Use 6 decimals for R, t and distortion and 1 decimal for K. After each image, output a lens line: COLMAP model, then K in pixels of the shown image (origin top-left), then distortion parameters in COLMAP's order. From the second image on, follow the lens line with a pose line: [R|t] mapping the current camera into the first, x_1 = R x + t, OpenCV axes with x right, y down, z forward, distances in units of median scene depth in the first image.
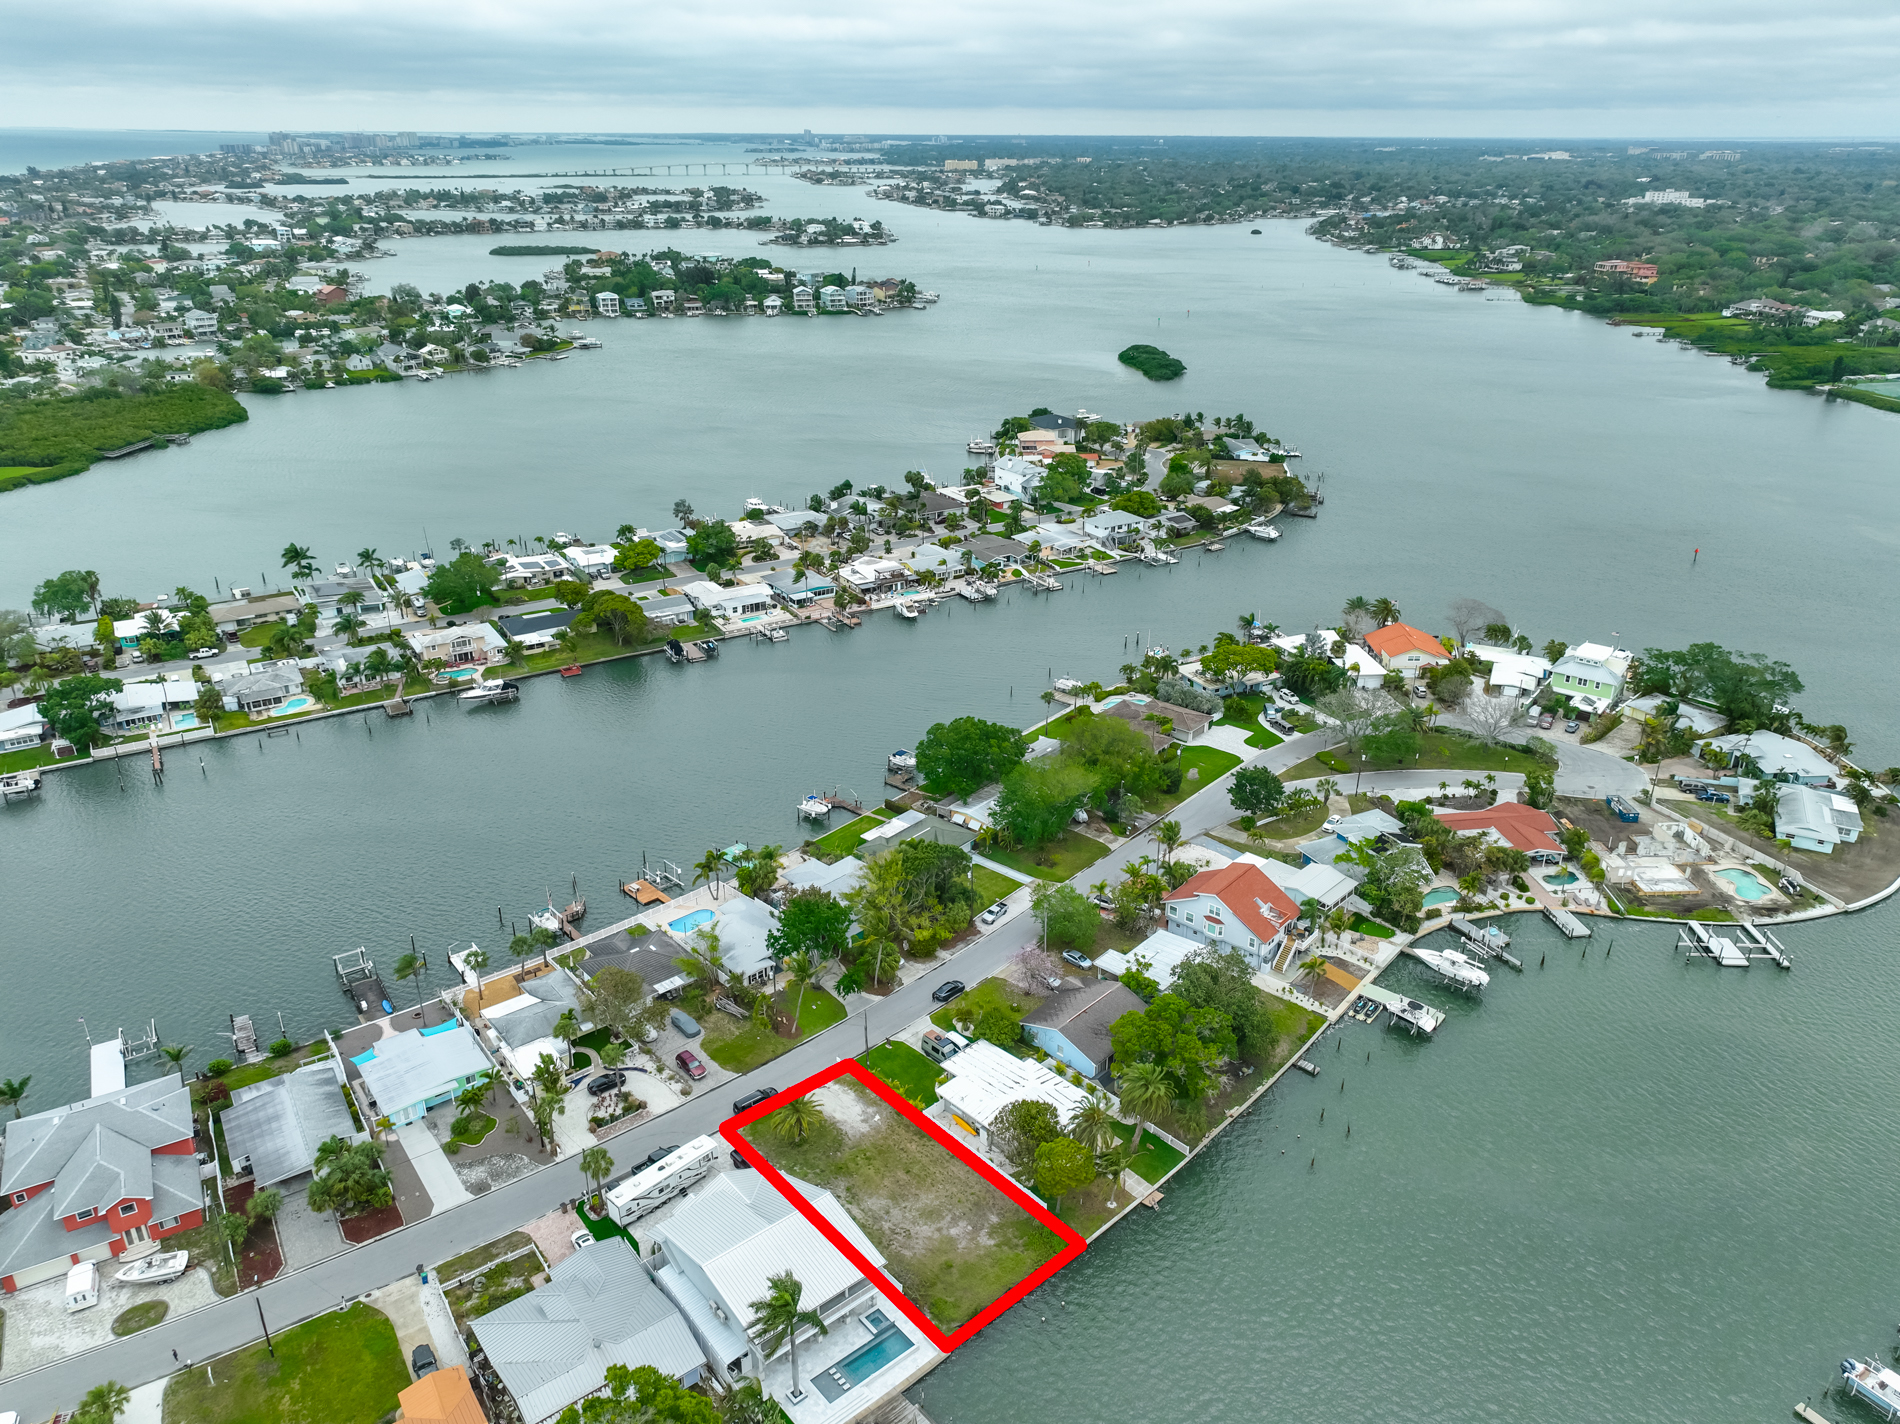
lens RADIAL K [[1324.9, 0, 955.9], [0, 1324.9, 721.4], [0, 0, 1]] dist [0.000842, 0.016339]
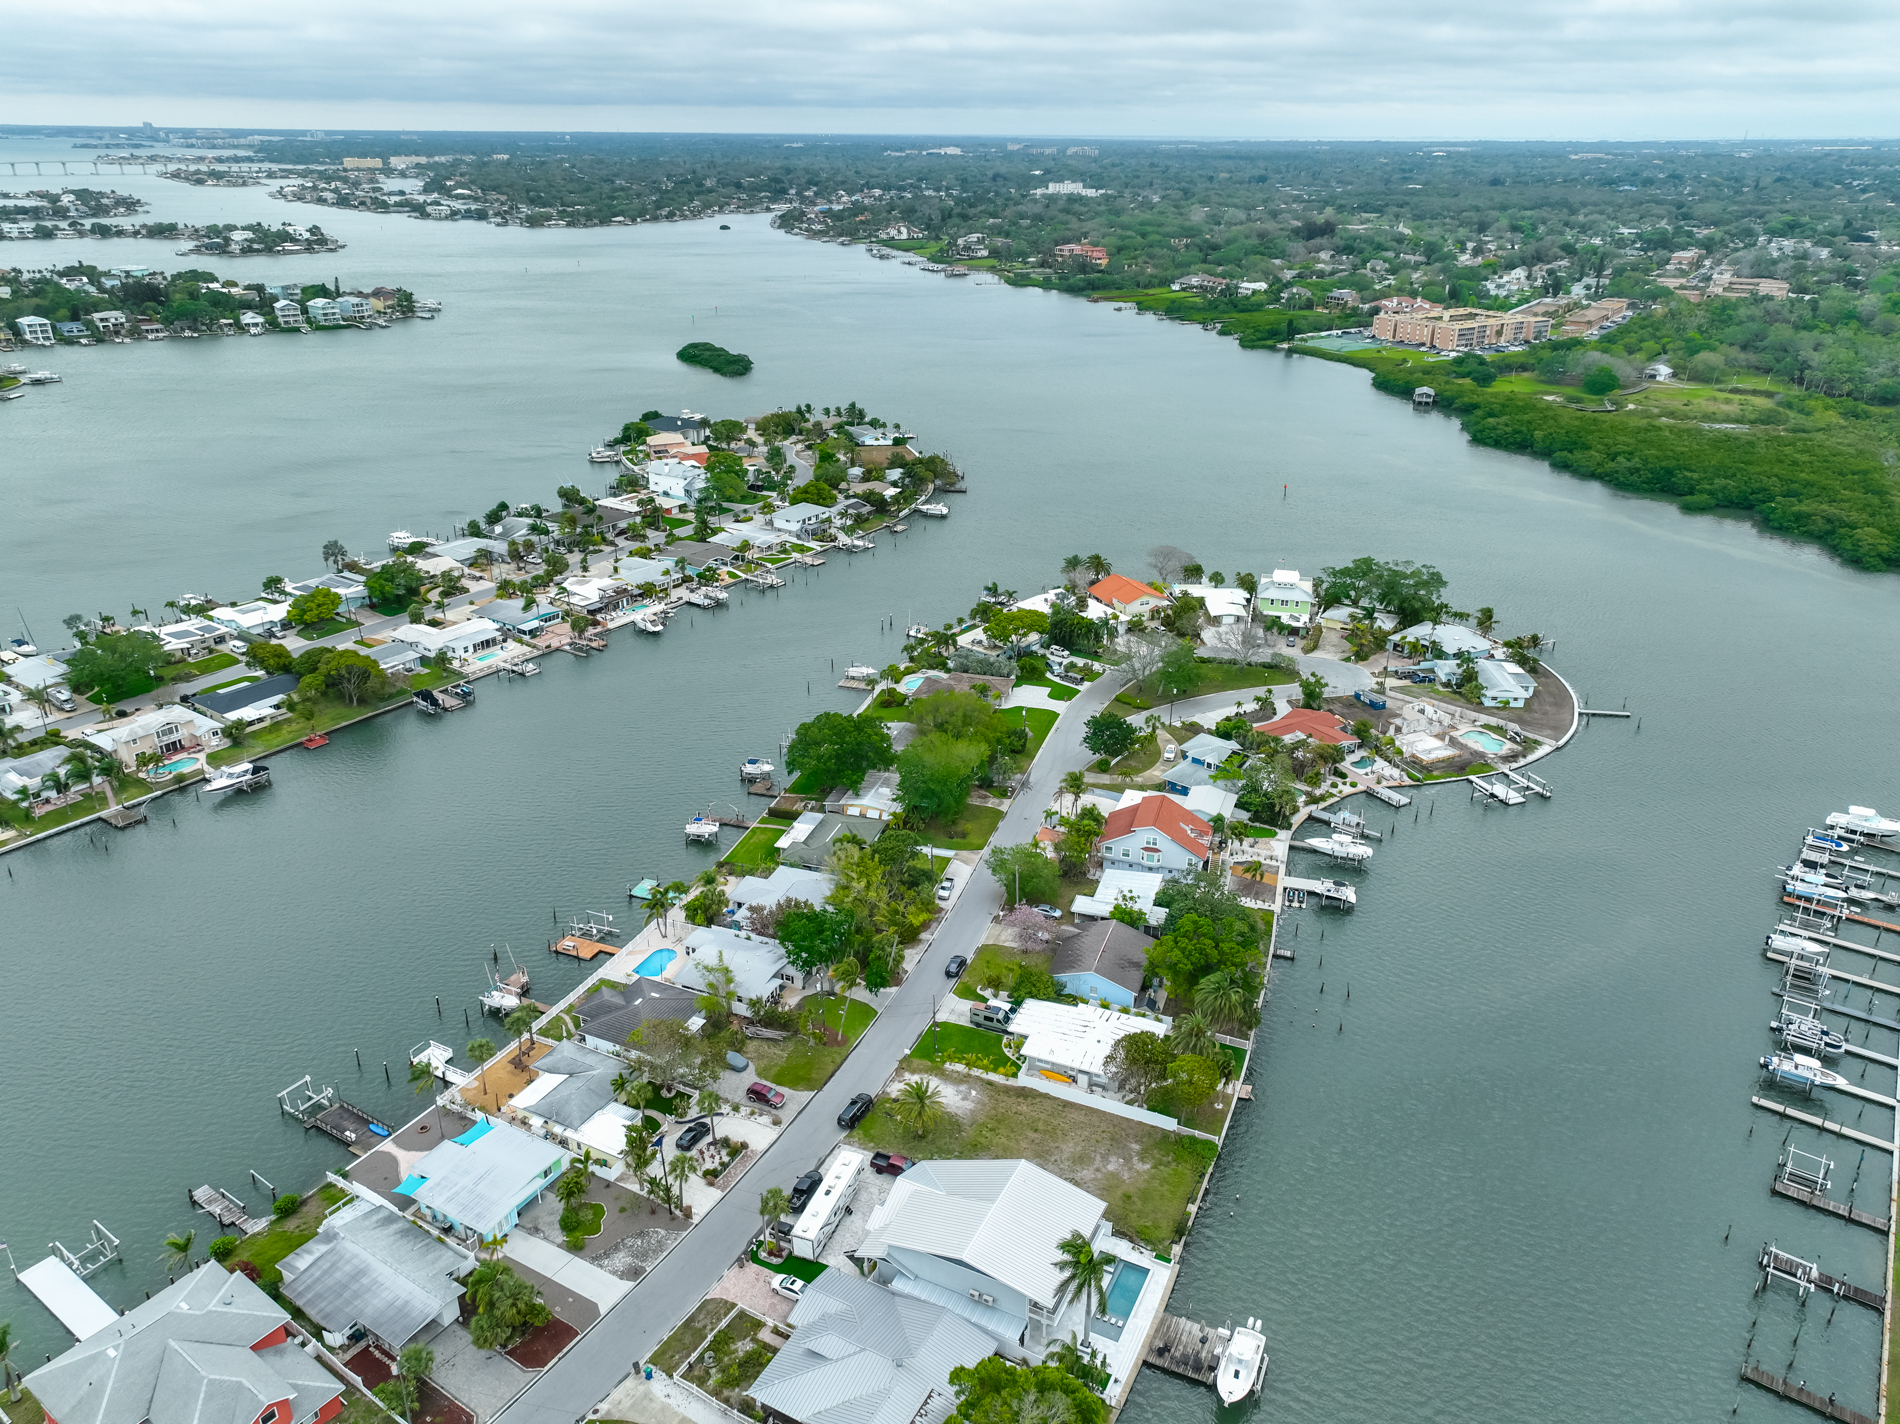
lens RADIAL K [[1324.9, 0, 956.0], [0, 1324.9, 723.3], [0, 0, 1]] dist [0.000842, 0.016339]
pose [[0.916799, -0.163172, 0.364493, -0.230931], [0.161828, 0.986217, 0.034457, -0.012114], [-0.365091, 0.027395, 0.930569, 0.024396]]
